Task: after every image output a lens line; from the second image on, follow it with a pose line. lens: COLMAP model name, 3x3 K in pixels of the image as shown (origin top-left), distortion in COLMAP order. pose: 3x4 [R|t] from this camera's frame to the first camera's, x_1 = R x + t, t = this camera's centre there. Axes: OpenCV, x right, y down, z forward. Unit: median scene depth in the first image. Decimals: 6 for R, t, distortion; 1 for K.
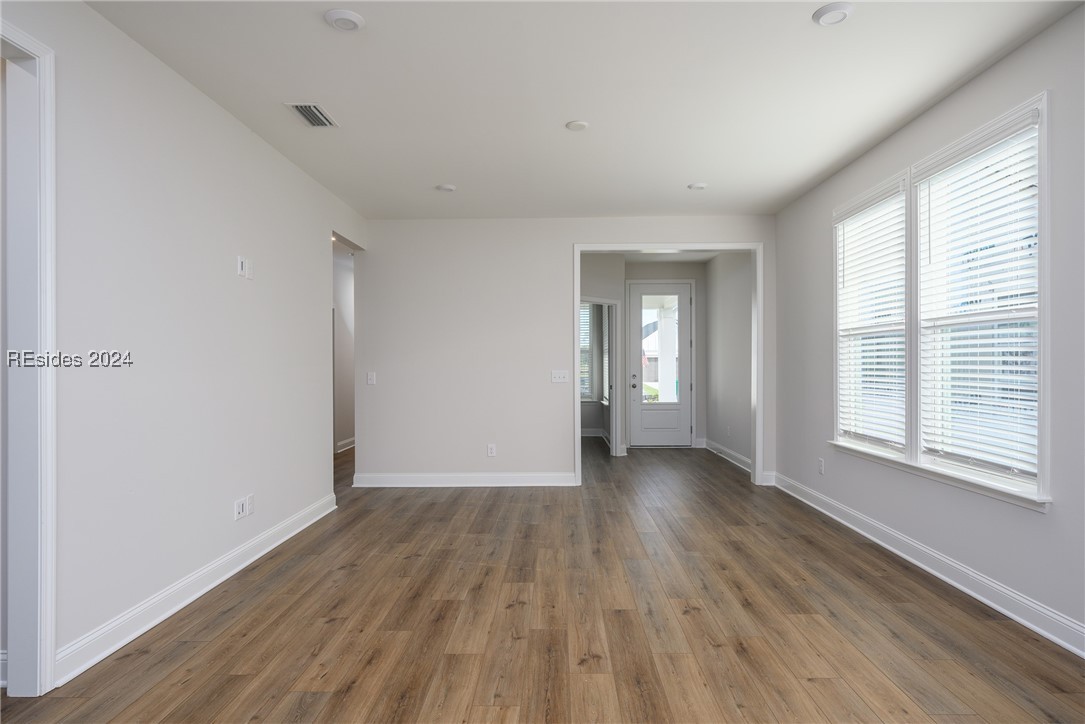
lens RADIAL K [[577.0, 0, 542.5], [0, 577.0, 362.0], [0, 0, 1]] dist [-0.001373, -0.000312]
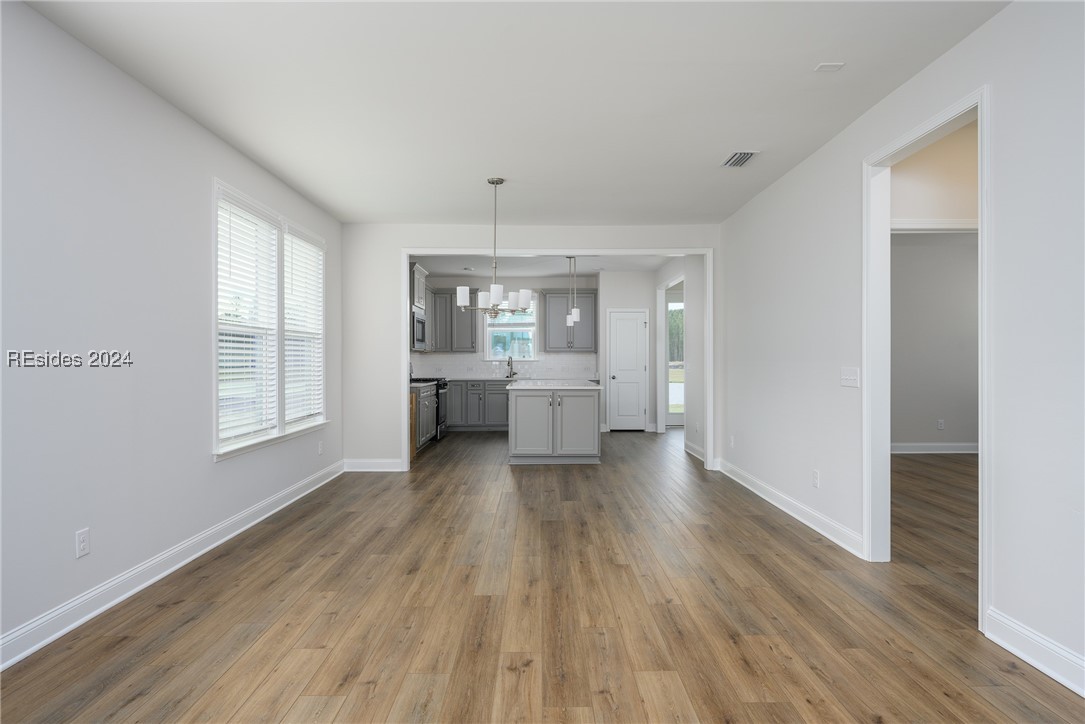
lens RADIAL K [[599.9, 0, 542.5], [0, 599.9, 362.0], [0, 0, 1]] dist [0.000588, -0.000536]
pose [[-0.999423, 0.007654, -0.033103, 0.074612], [0.007748, 0.999966, -0.002711, 0.012904], [0.033081, -0.002966, -0.999448, 2.029592]]
